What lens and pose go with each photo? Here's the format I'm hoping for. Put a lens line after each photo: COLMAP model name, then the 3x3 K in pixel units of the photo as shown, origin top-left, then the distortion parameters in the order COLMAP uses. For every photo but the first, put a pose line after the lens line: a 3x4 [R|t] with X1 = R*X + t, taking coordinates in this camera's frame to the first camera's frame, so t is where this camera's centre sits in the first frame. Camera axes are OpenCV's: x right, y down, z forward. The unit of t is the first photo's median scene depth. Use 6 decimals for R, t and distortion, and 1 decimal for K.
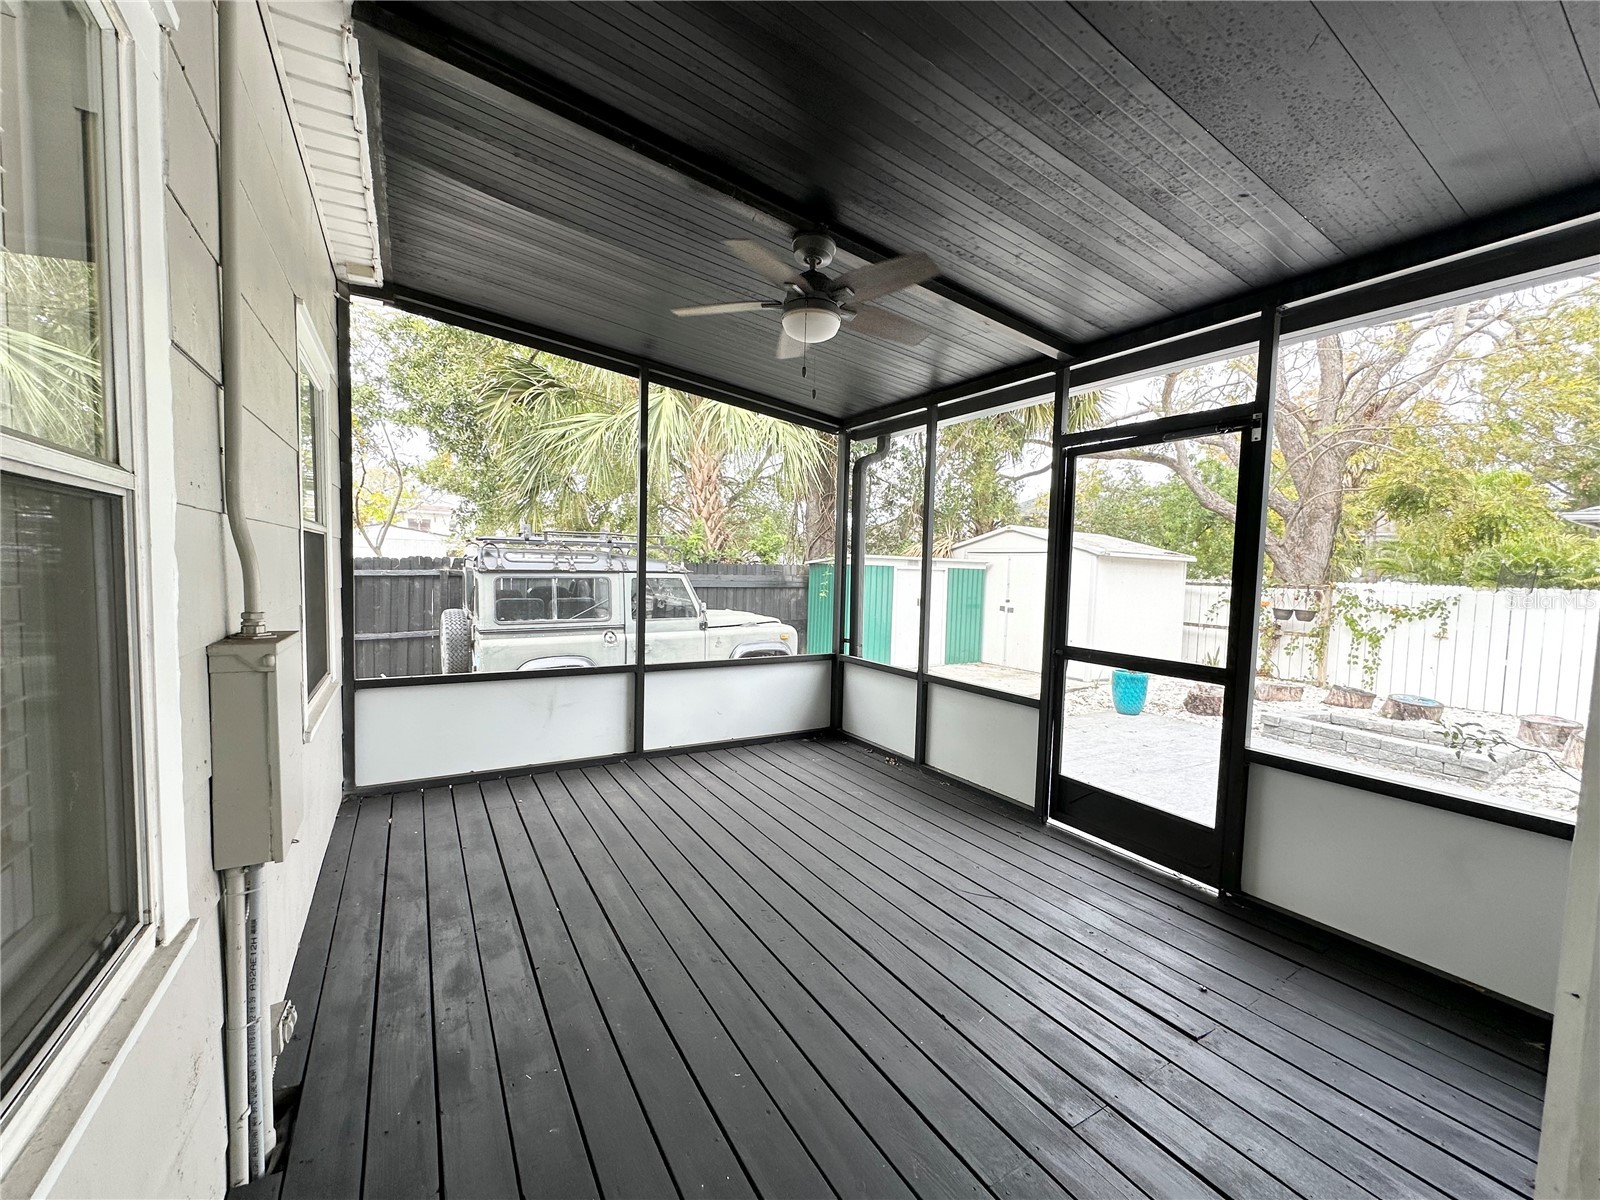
lens RADIAL K [[642.6, 0, 800.0], [0, 642.6, 600.0], [0, 0, 1]] dist [0.000165, -0.000053]
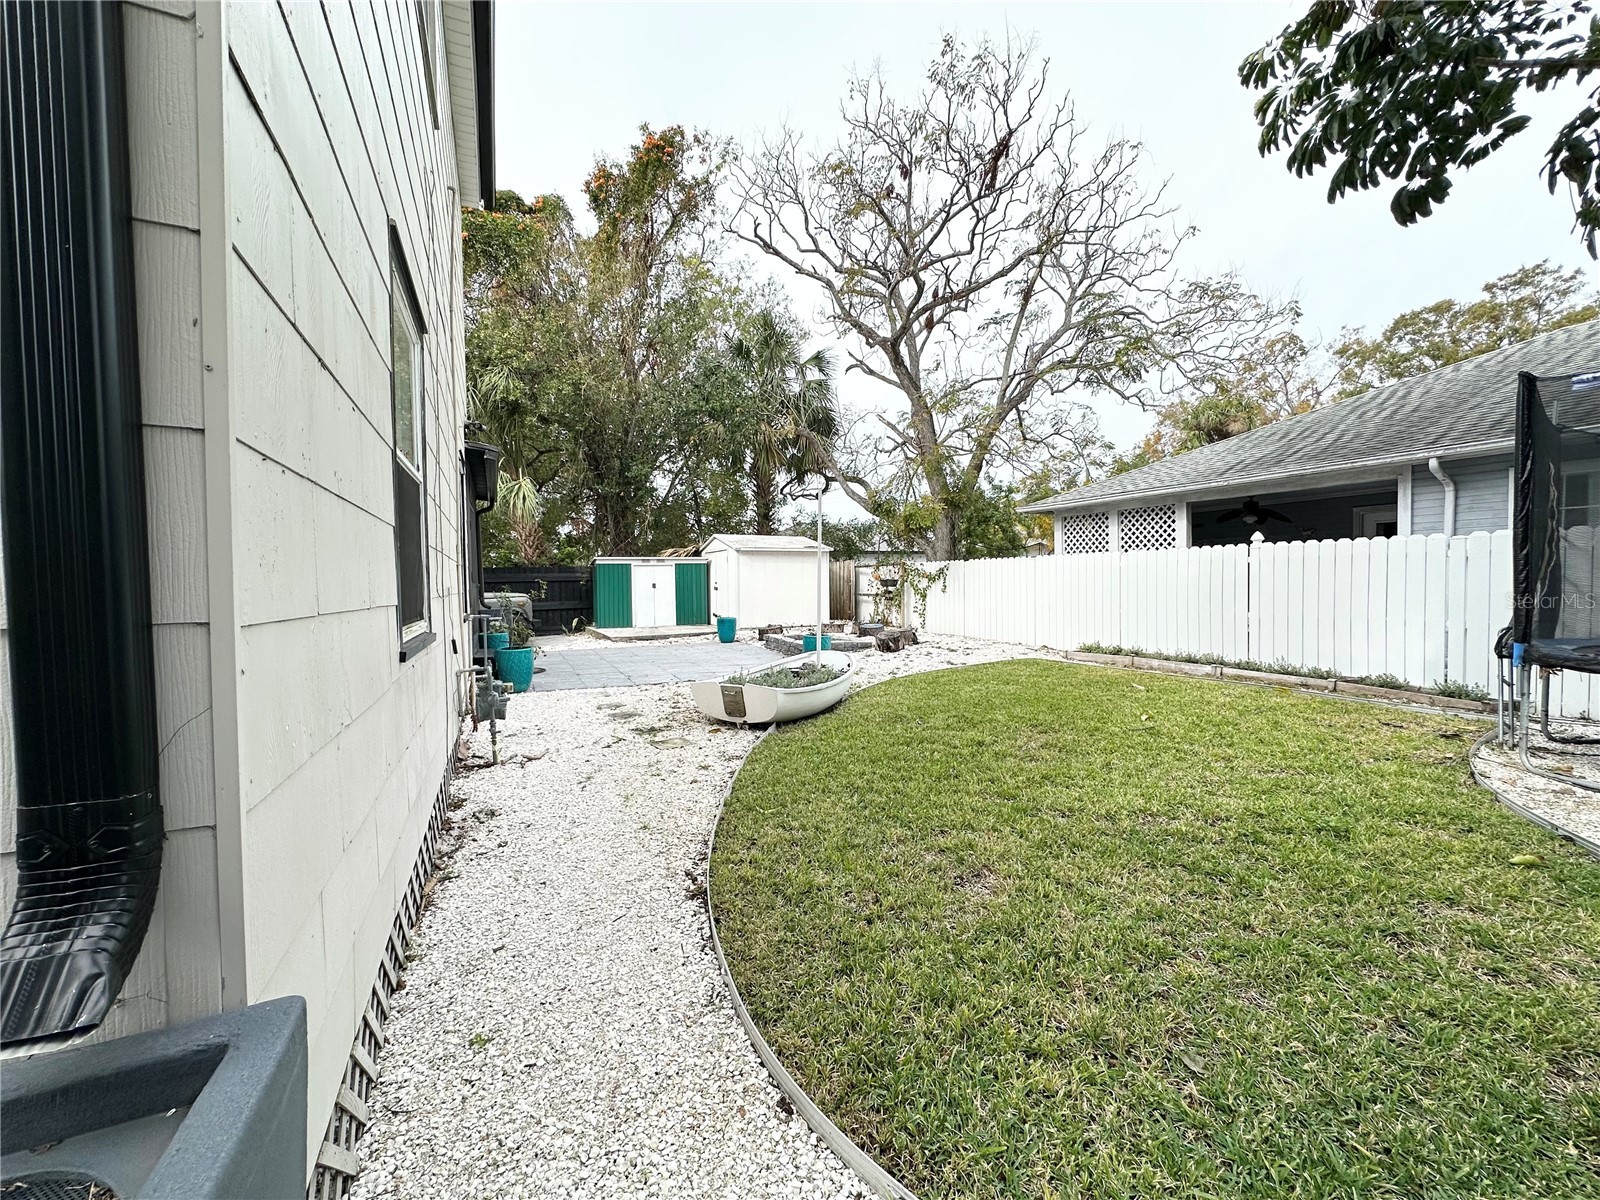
lens RADIAL K [[642.6, 0, 800.0], [0, 642.6, 600.0], [0, 0, 1]] dist [0.000165, -0.000053]
pose [[0.994100, -0.042787, -0.099673, 0.762075], [0.040737, 0.998916, -0.022515, 0.096682], [0.100528, 0.018322, 0.994765, -0.581337]]
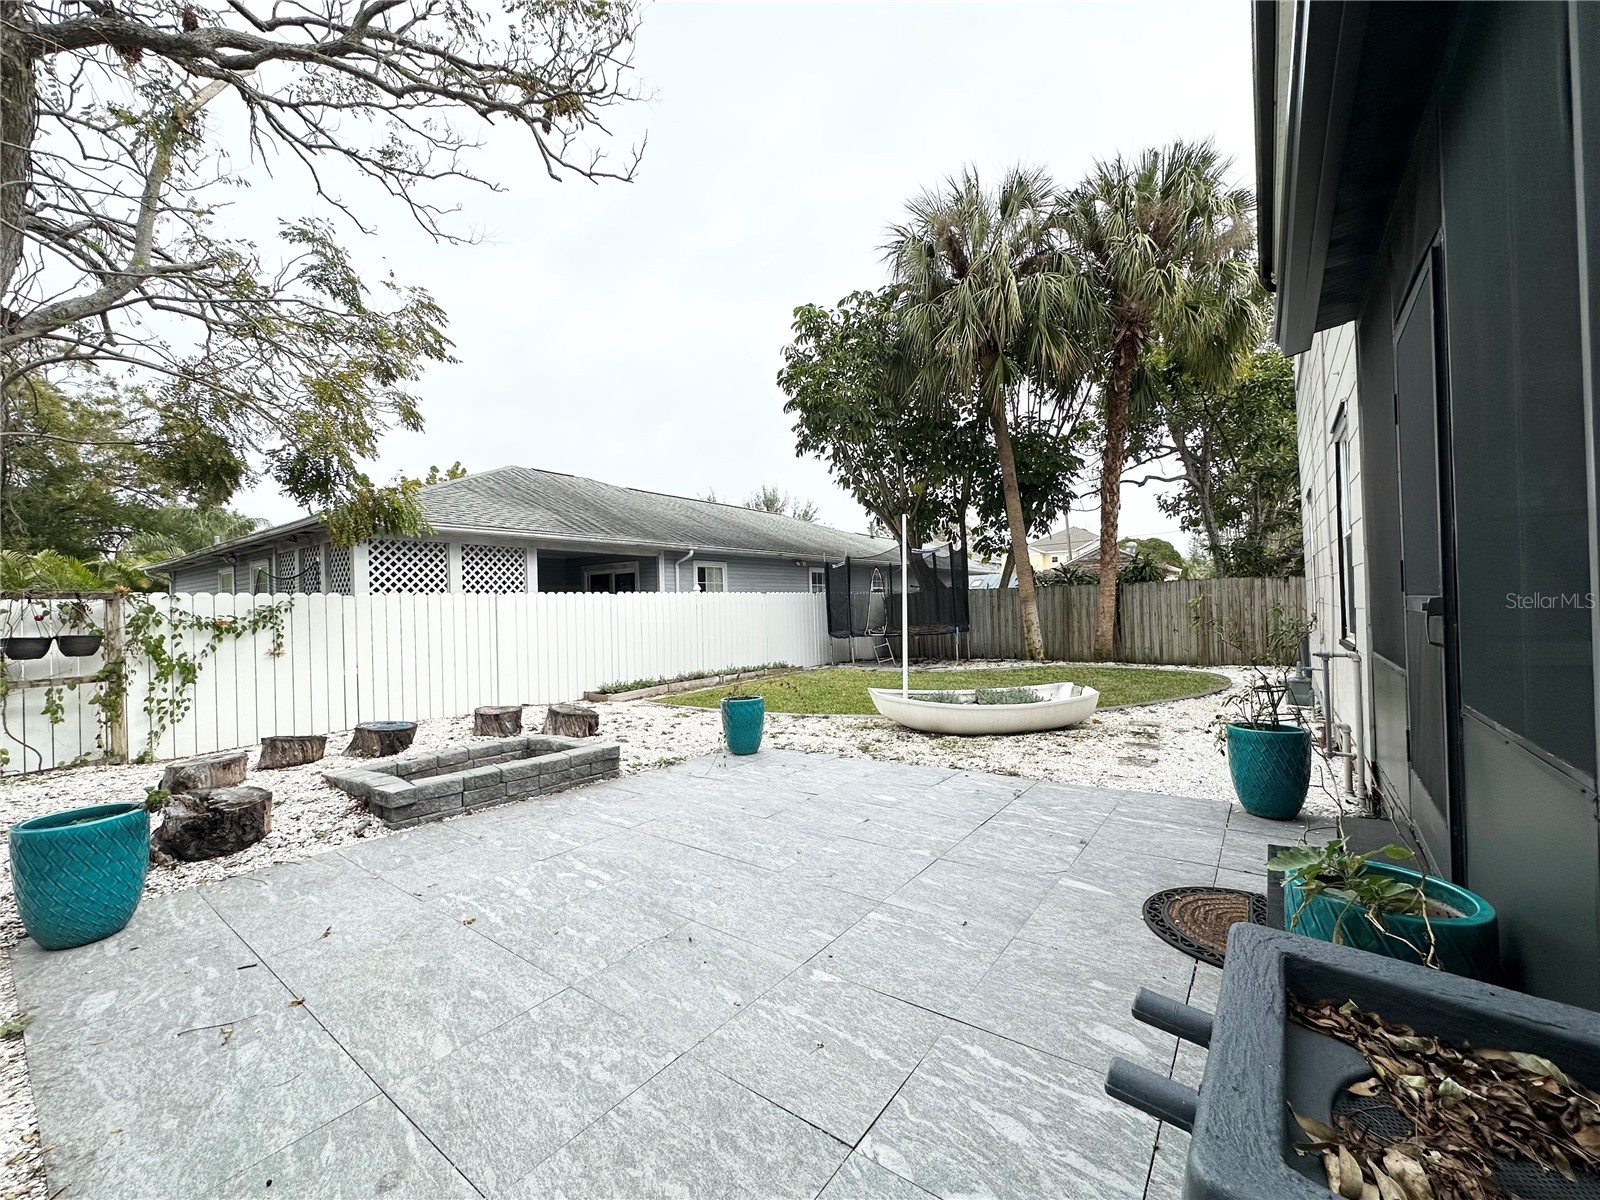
lens RADIAL K [[642.6, 0, 800.0], [0, 642.6, 600.0], [0, 0, 1]] dist [0.000165, -0.000053]
pose [[-0.385549, -0.011127, 0.922620, 0.028660], [0.065768, 0.997053, 0.039508, 0.003586], [-0.920340, 0.075911, -0.383681, 0.664368]]
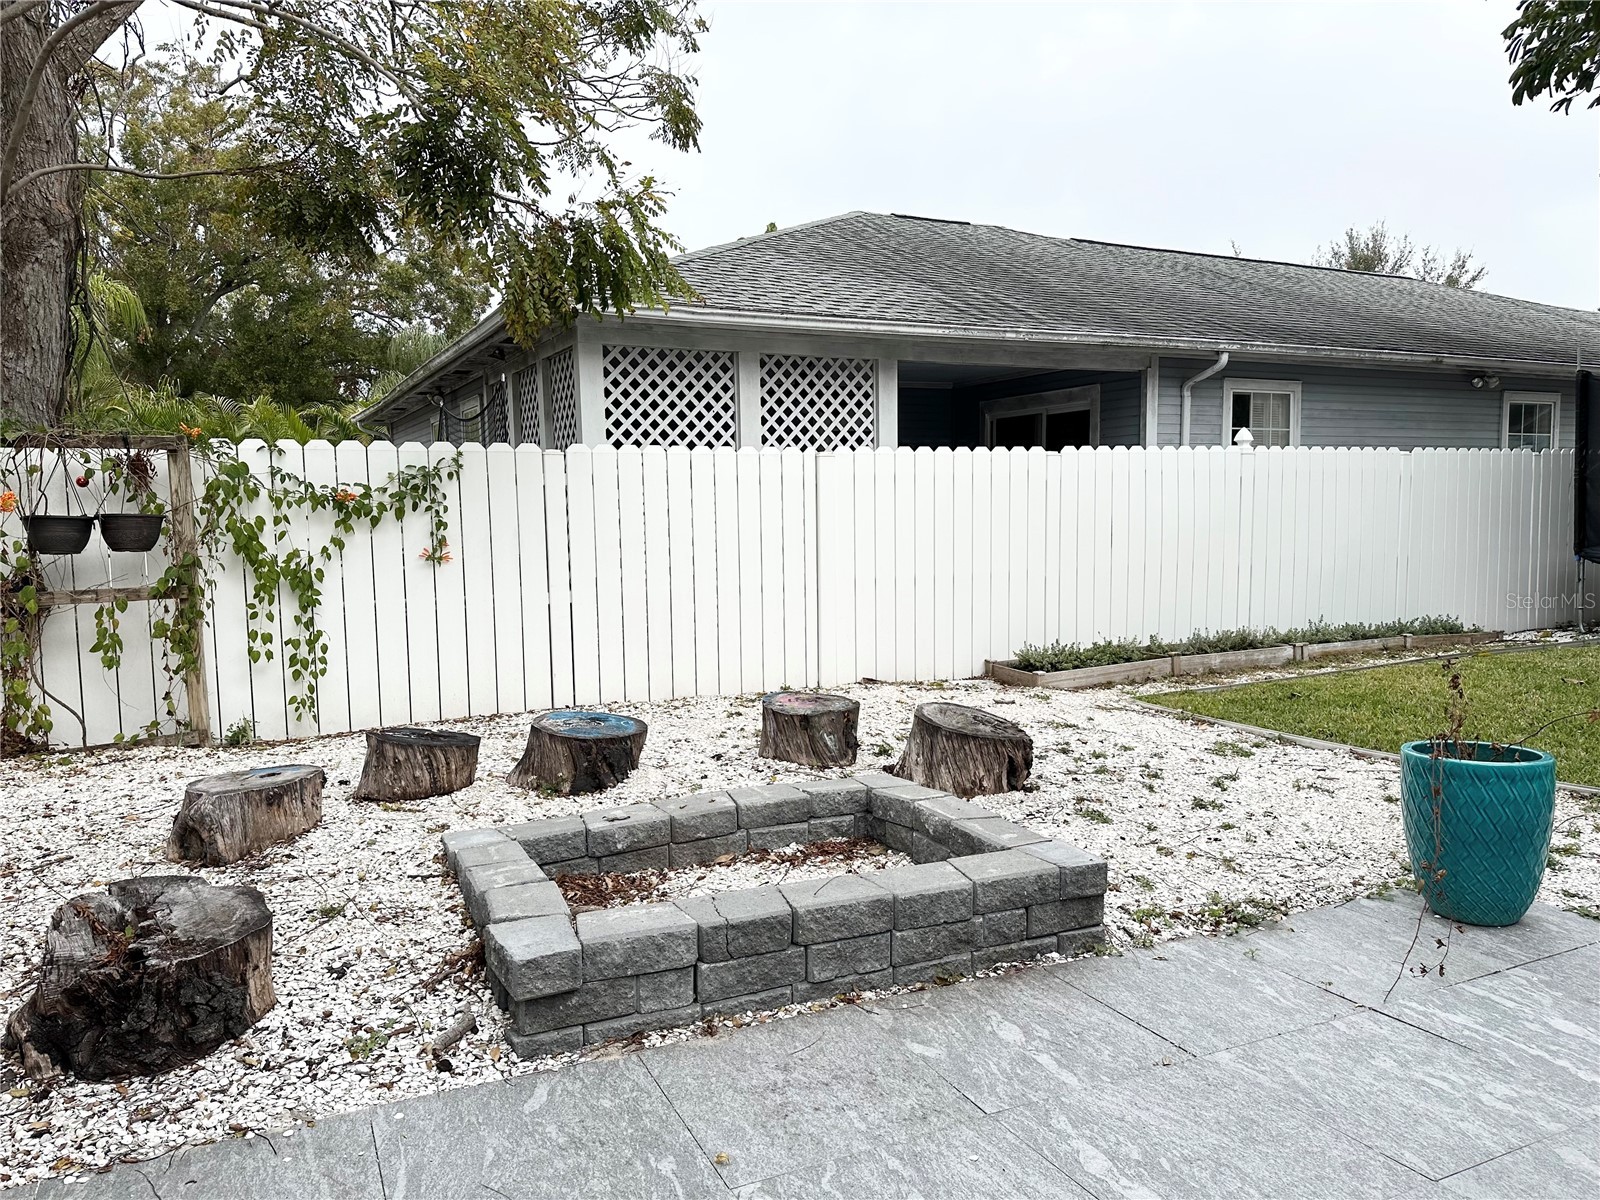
lens RADIAL K [[1124.6, 0, 800.0], [0, 1124.6, 600.0], [0, 0, 1]] dist [0.095267, -0.132384]
pose [[0.078373, -0.118766, 0.989824, 0.271440], [0.070665, 0.991043, 0.113317, 0.017246], [-0.994416, 0.061065, 0.086064, 0.662106]]
